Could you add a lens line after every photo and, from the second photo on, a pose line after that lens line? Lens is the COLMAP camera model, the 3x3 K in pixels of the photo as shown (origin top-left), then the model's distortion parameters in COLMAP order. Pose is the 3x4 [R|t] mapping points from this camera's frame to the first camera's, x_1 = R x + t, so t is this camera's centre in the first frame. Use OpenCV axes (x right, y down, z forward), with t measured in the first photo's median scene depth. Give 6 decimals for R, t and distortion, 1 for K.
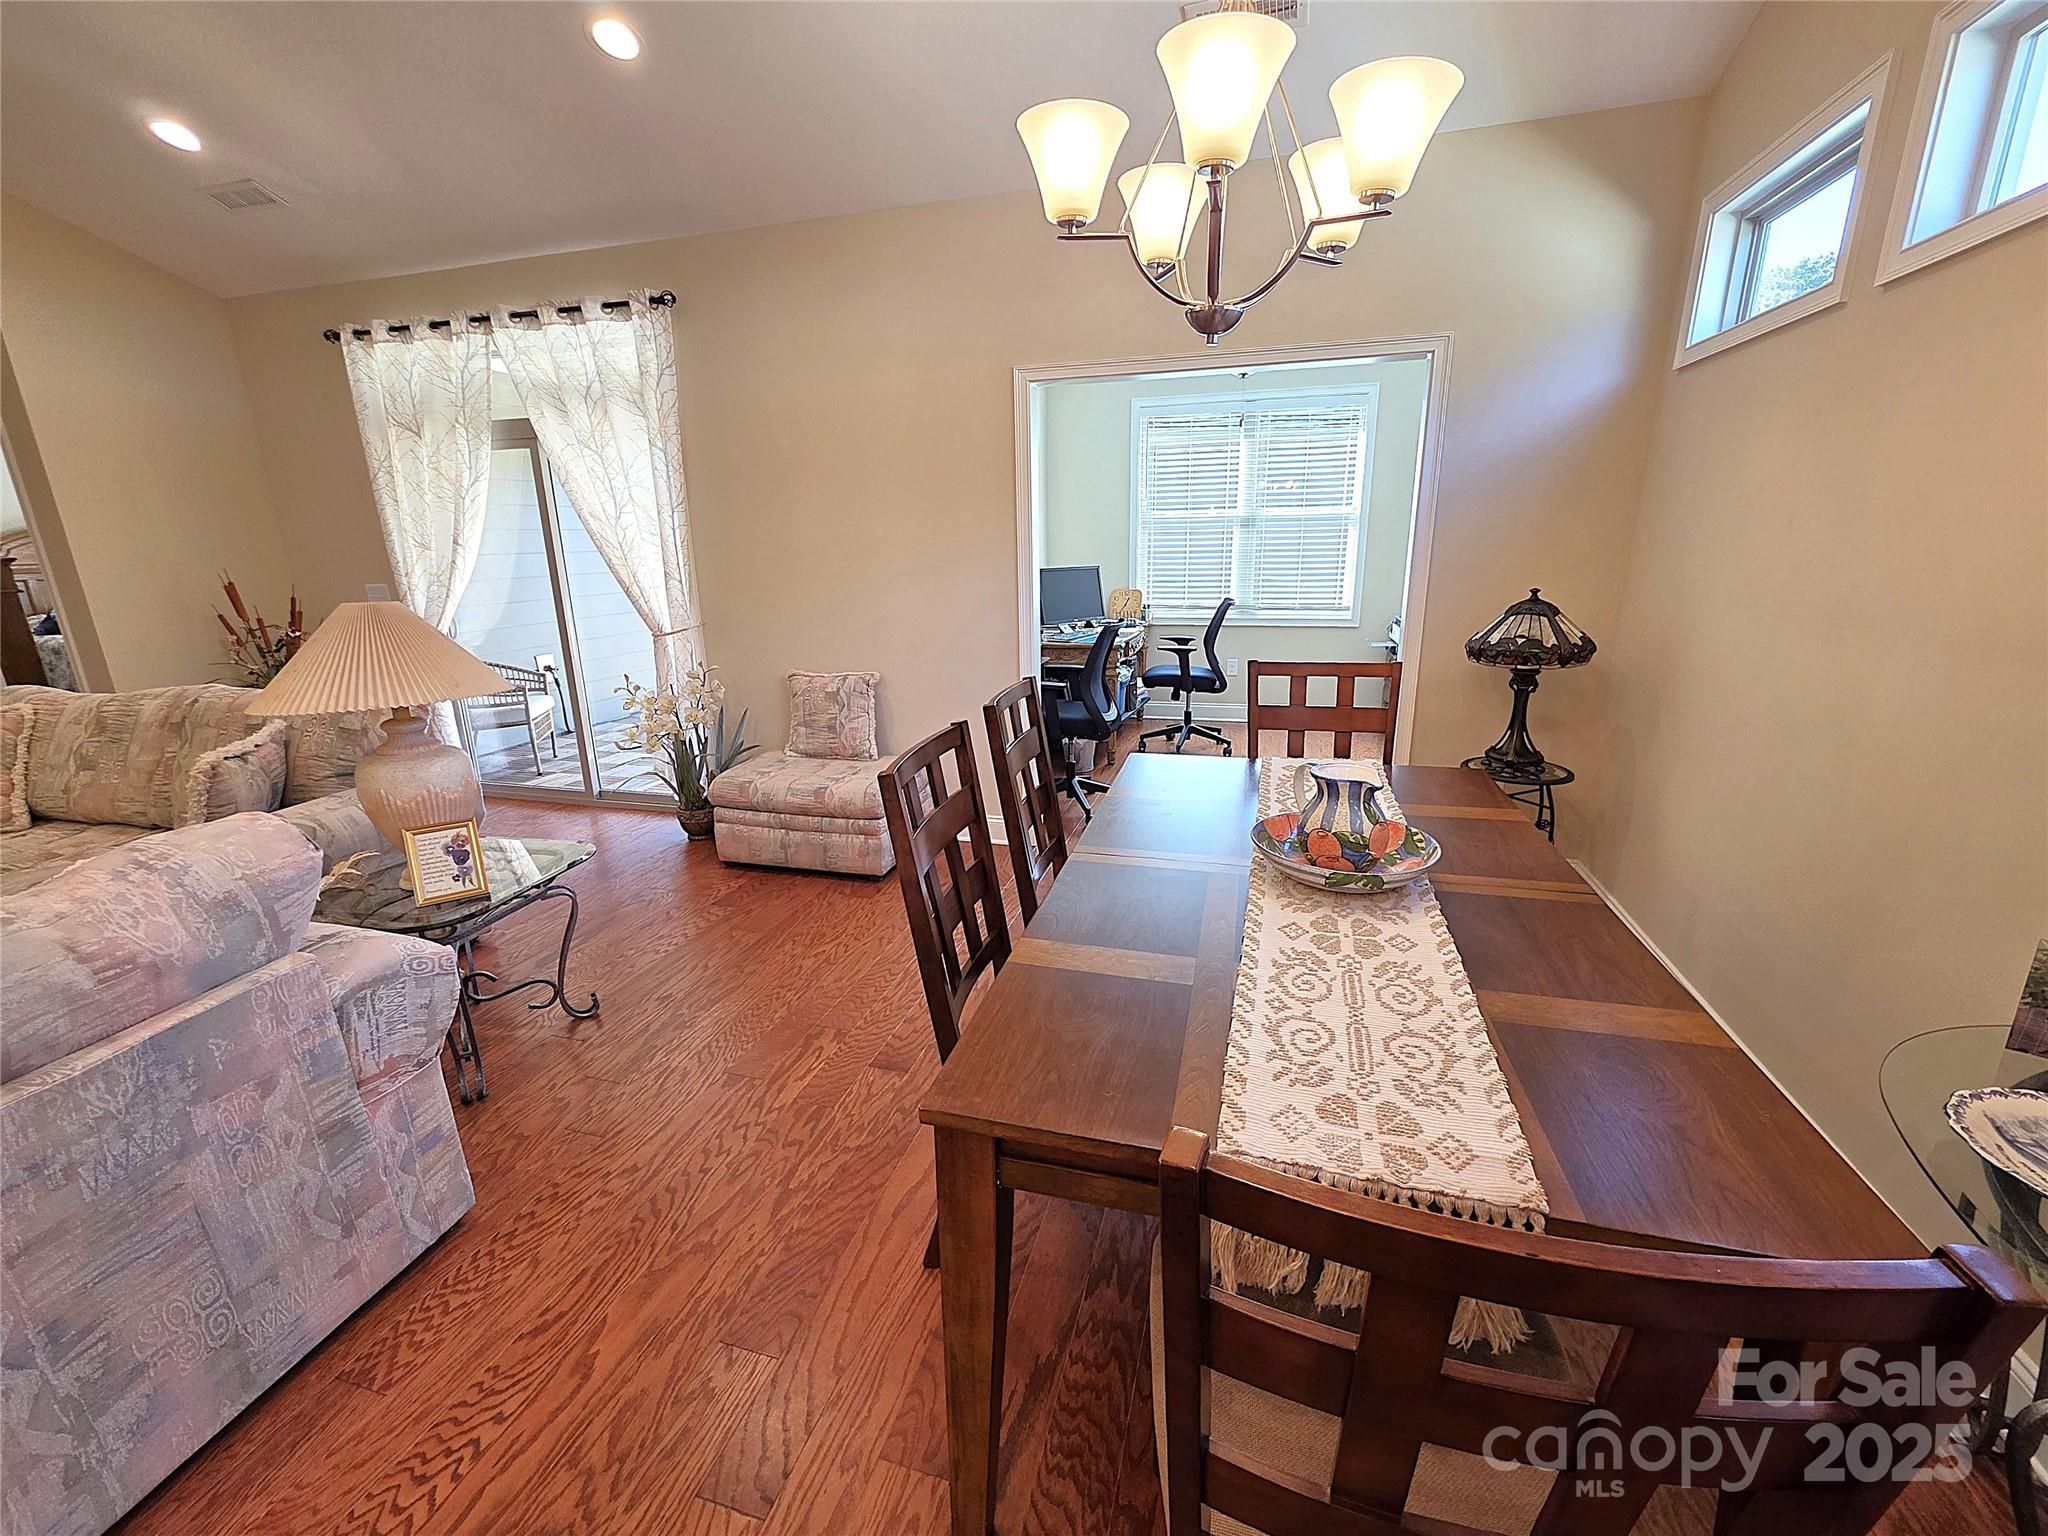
lens RADIAL K [[818.9, 0, 1042.7], [0, 818.9, 747.8], [0, 0, 1]] dist [-0.000100, 0.000791]
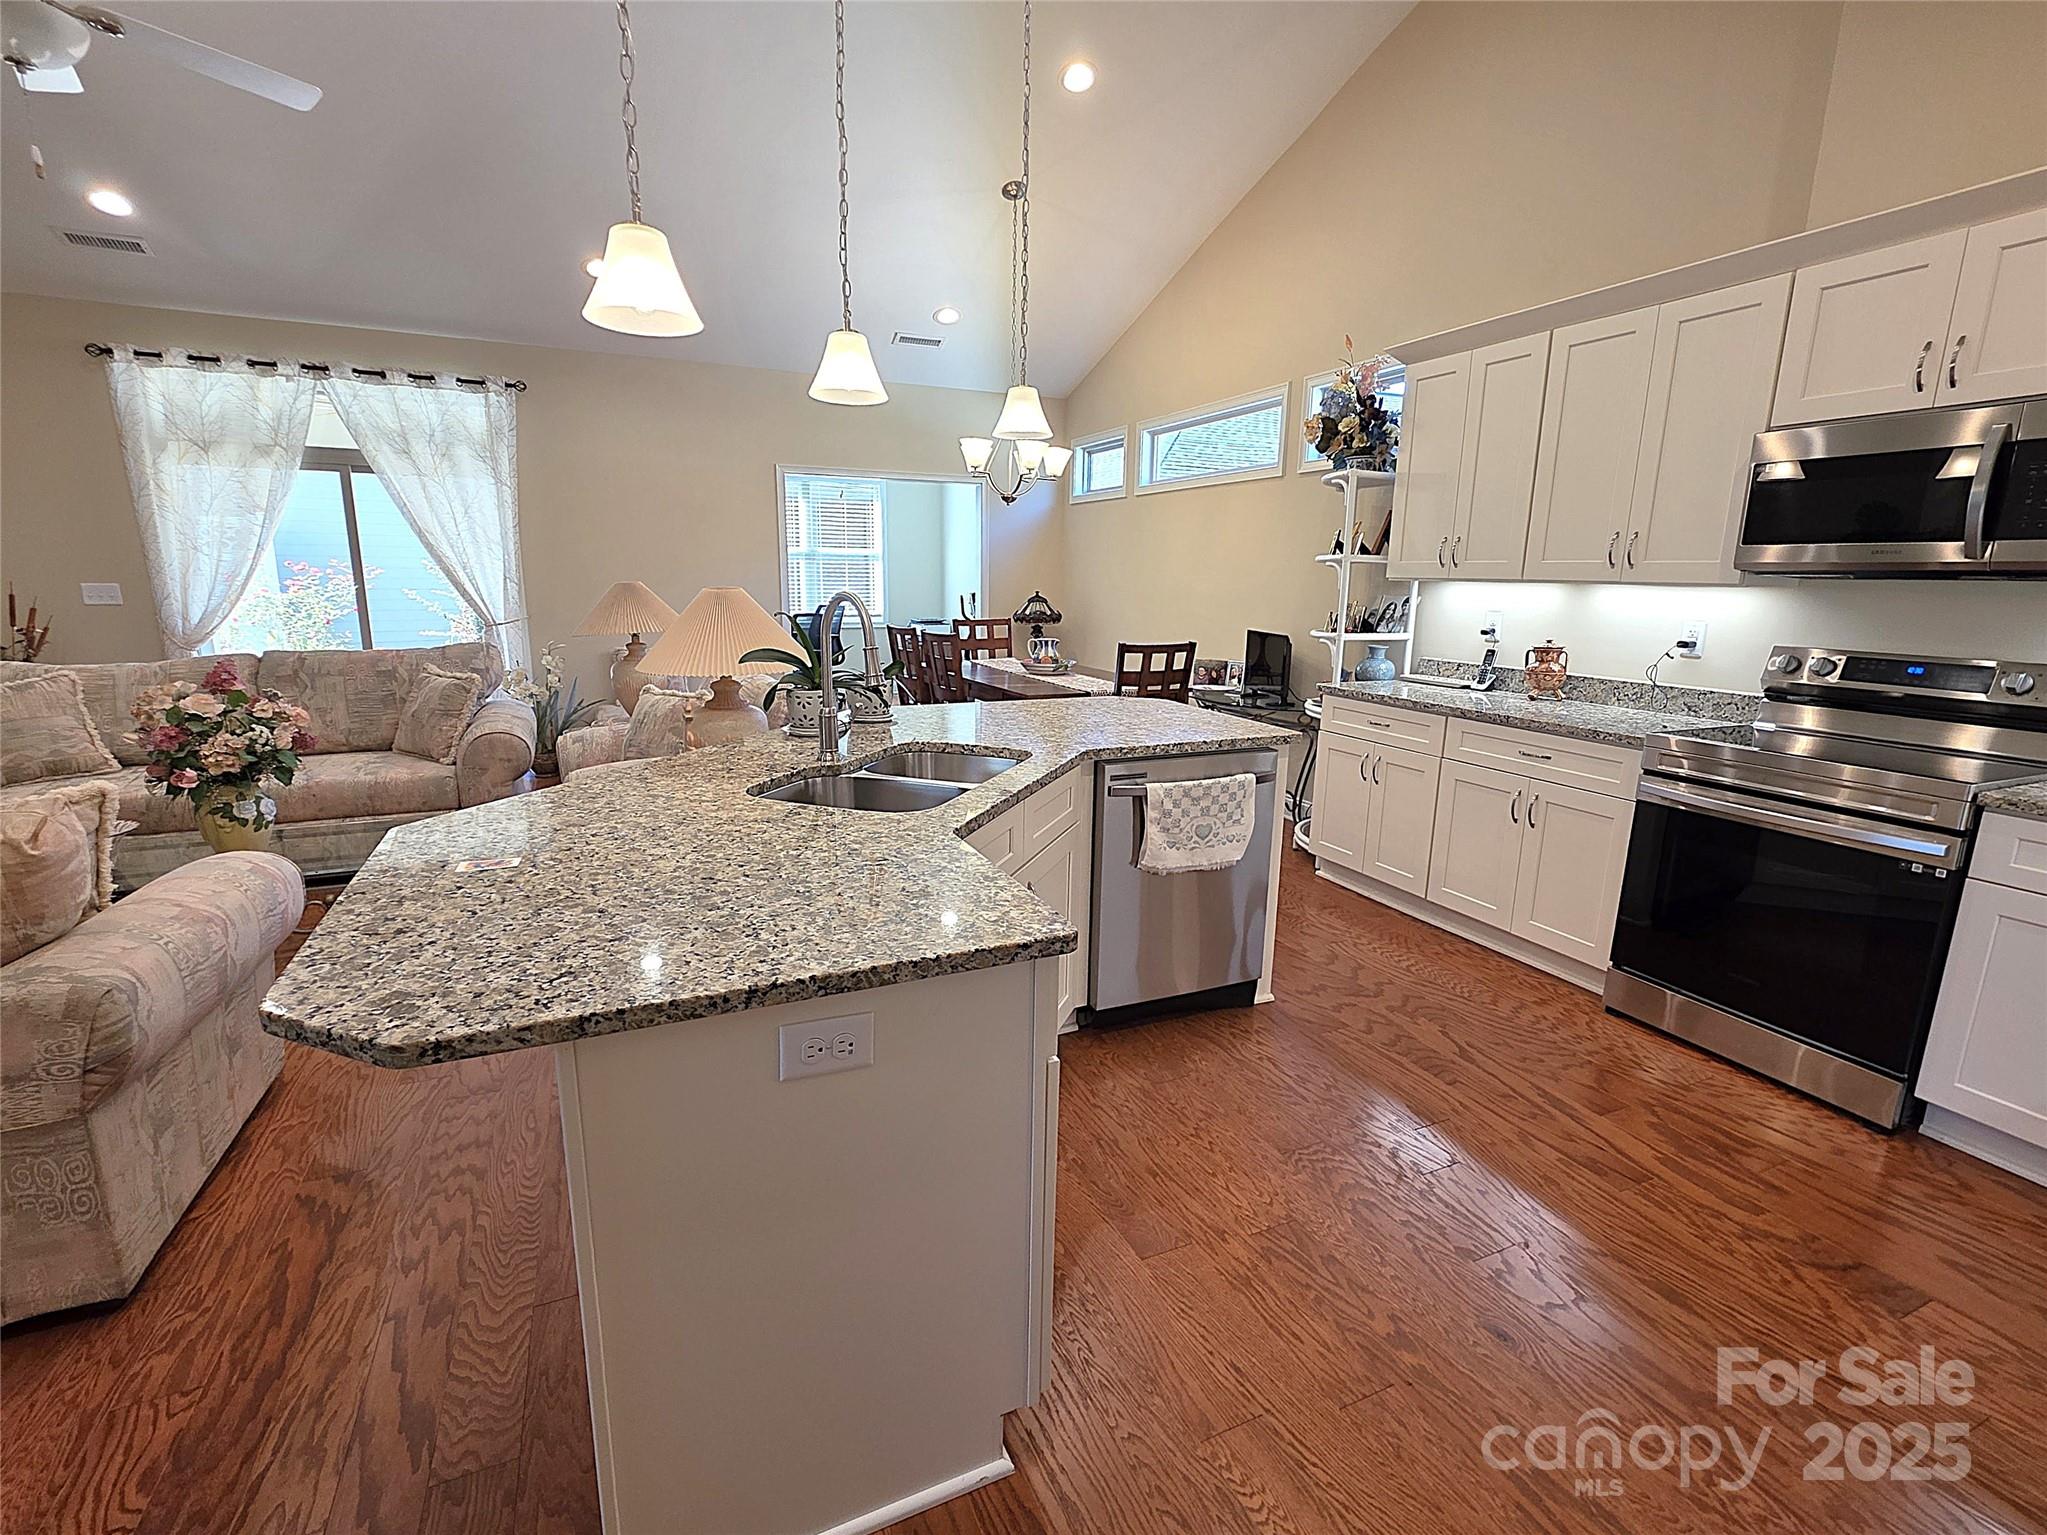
lens RADIAL K [[932.5, 0, 1008.4], [0, 932.5, 768.0], [0, 0, 1]] dist [0.000518, 0.000147]
pose [[0.769516, -0.104370, 0.630042, -0.847583], [0.134598, 0.990900, -0.000246, 0.210758], [-0.624283, 0.084992, 0.776561, -0.687942]]
